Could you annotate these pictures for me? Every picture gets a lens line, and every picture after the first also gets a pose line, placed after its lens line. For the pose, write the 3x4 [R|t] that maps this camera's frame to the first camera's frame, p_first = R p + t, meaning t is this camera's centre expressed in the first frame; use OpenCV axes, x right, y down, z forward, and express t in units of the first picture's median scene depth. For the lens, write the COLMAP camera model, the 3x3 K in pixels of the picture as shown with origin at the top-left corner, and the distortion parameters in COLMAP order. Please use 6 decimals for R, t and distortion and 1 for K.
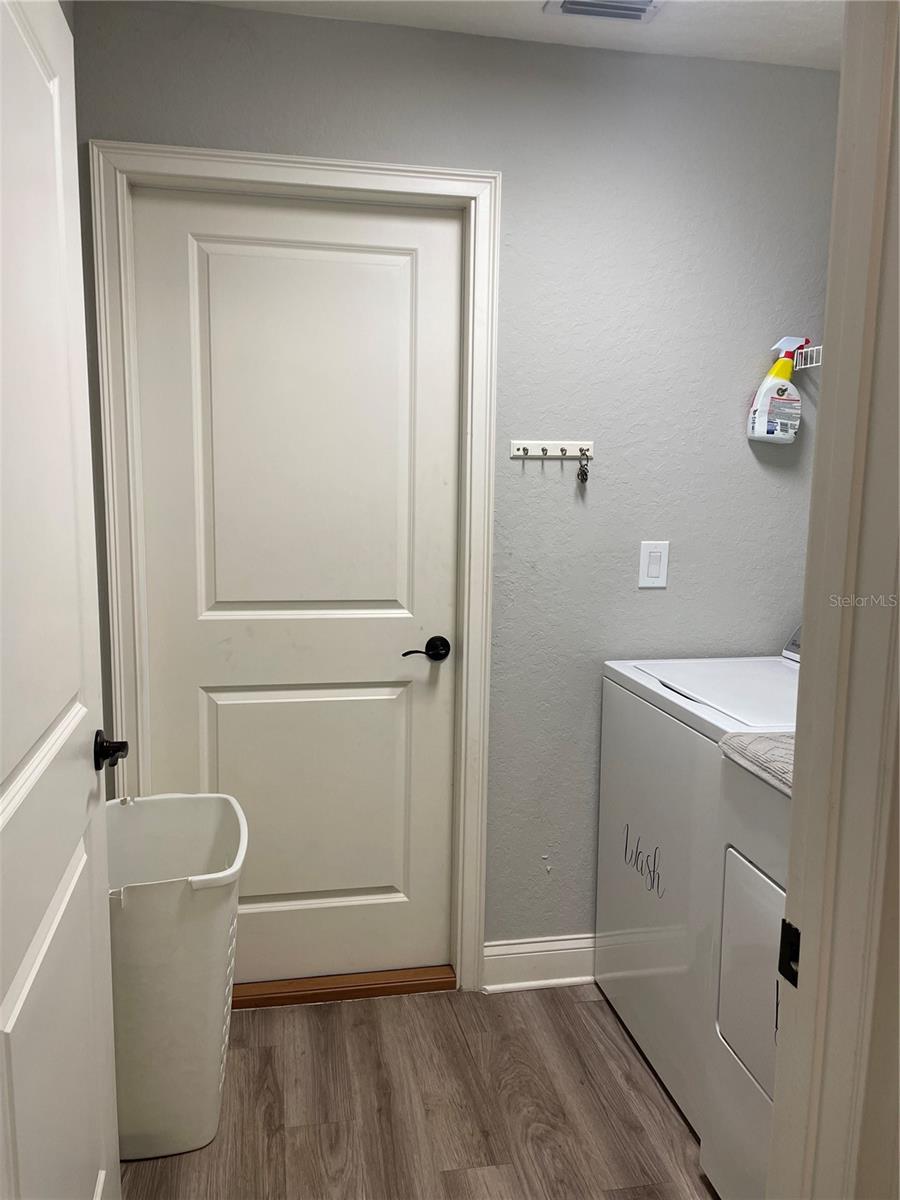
lens RADIAL K [[898.2, 0, 439.6], [0, 898.2, 602.4], [0, 0, 1]] dist [0.088339, -0.105187]
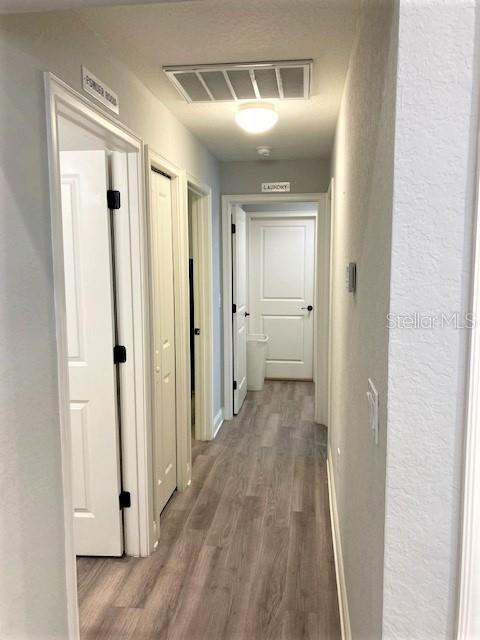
lens RADIAL K [[517.5, 0, 239.4], [0, 517.5, 319.0], [0, 0, 1]] dist [0.013655, -0.023431]
pose [[0.952340, 0.016865, -0.304573, 0.441687], [-0.026148, 0.999309, -0.026425, 0.177933], [0.303917, 0.033130, 0.952122, -1.570738]]
